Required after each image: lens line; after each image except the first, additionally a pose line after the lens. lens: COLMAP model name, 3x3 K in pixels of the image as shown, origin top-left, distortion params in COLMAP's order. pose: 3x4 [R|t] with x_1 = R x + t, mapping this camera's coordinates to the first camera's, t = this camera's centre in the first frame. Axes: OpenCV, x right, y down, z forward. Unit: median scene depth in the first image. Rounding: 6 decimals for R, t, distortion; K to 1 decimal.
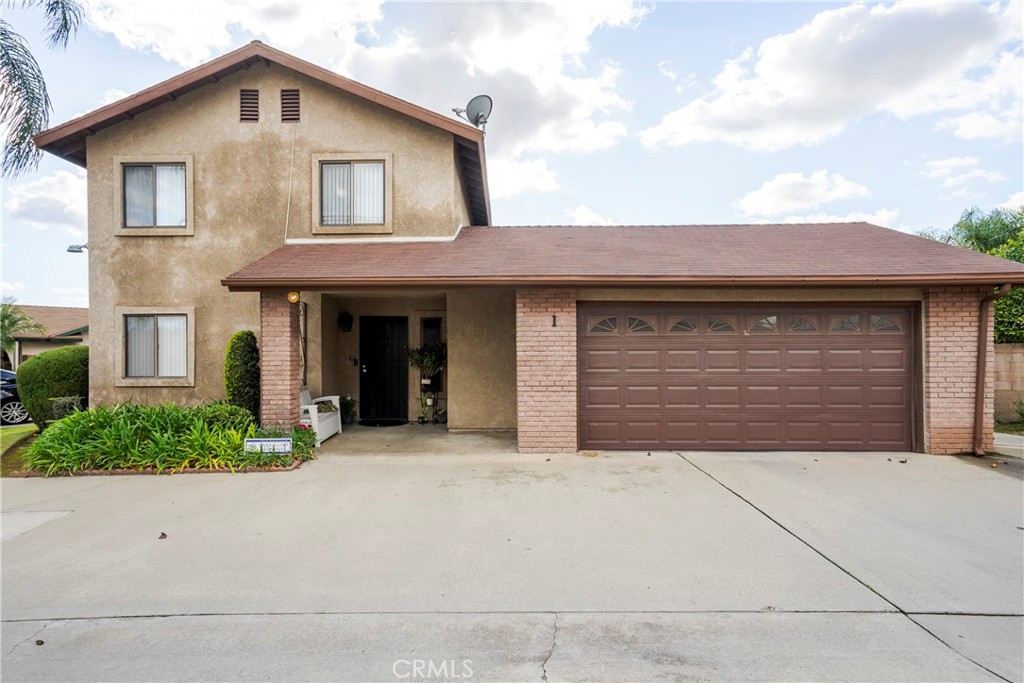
lens RADIAL K [[504.6, 0, 512.0], [0, 504.6, 350.1], [0, 0, 1]] dist [-0.000741, 0.000047]
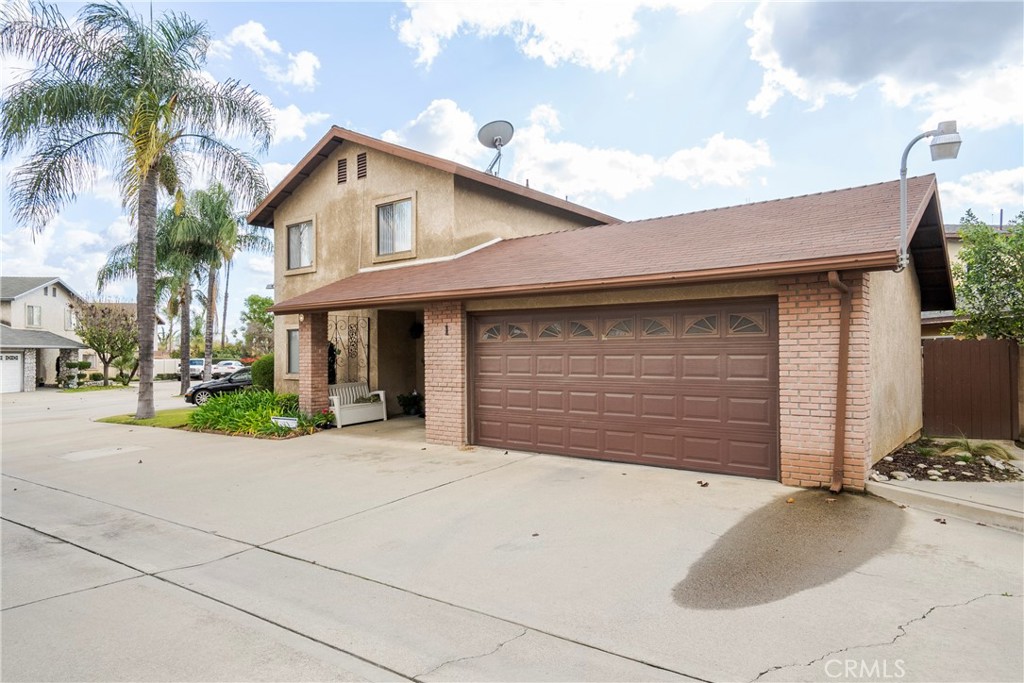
lens RADIAL K [[580.6, 0, 512.0], [0, 580.6, 341.5], [0, 0, 1]] dist [0.000194, -0.000067]
pose [[0.829174, -0.013420, -0.558829, 0.928466], [0.002564, 0.999793, -0.020205, -0.004719], [0.558984, 0.015321, 0.829037, -0.016192]]
